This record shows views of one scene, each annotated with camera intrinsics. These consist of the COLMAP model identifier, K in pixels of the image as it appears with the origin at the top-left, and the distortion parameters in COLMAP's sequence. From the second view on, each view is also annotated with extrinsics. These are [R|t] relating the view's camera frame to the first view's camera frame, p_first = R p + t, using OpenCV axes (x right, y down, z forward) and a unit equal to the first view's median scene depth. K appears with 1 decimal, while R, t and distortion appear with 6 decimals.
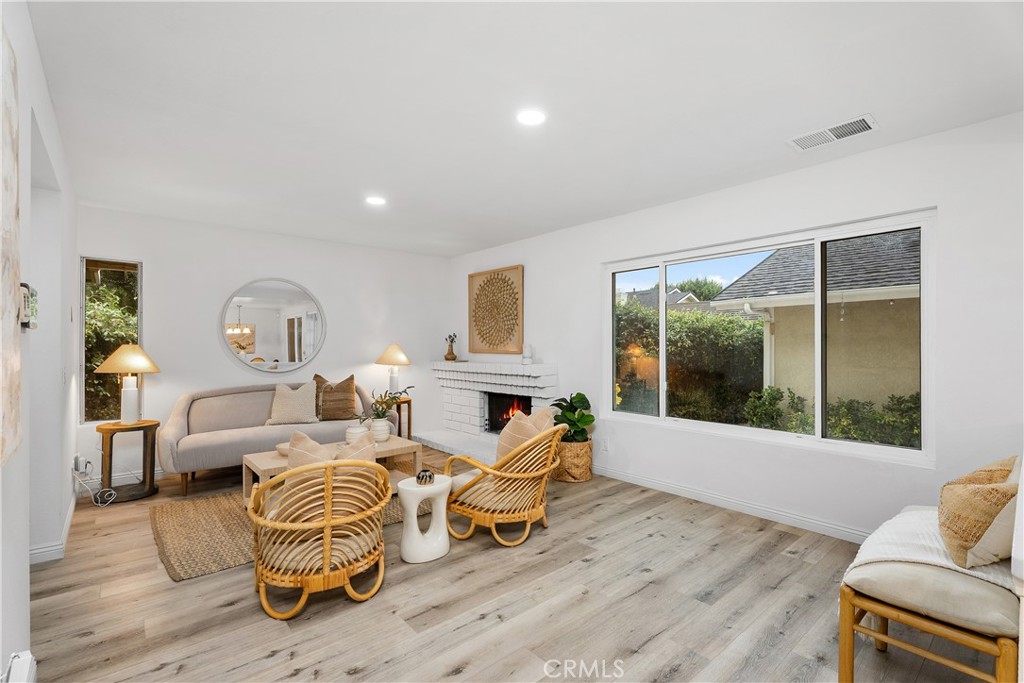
lens RADIAL K [[461.1, 0, 513.2], [0, 461.1, 338.3], [0, 0, 1]] dist [-0.000732, -0.000432]
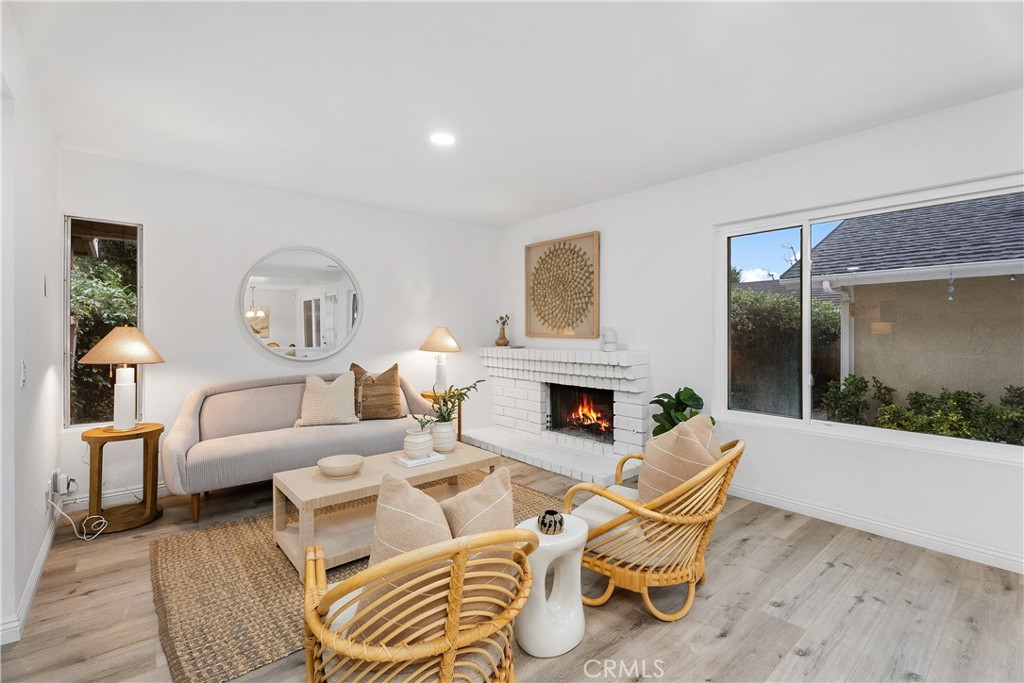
lens RADIAL K [[461.1, 0, 515.7], [0, 461.1, 324.5], [0, 0, 1]] dist [-0.000732, -0.000432]
pose [[0.999936, -0.000889, -0.011311, -0.153125], [0.000937, 0.999991, 0.004225, 0.006159], [0.011308, -0.004236, 0.999927, 0.213812]]
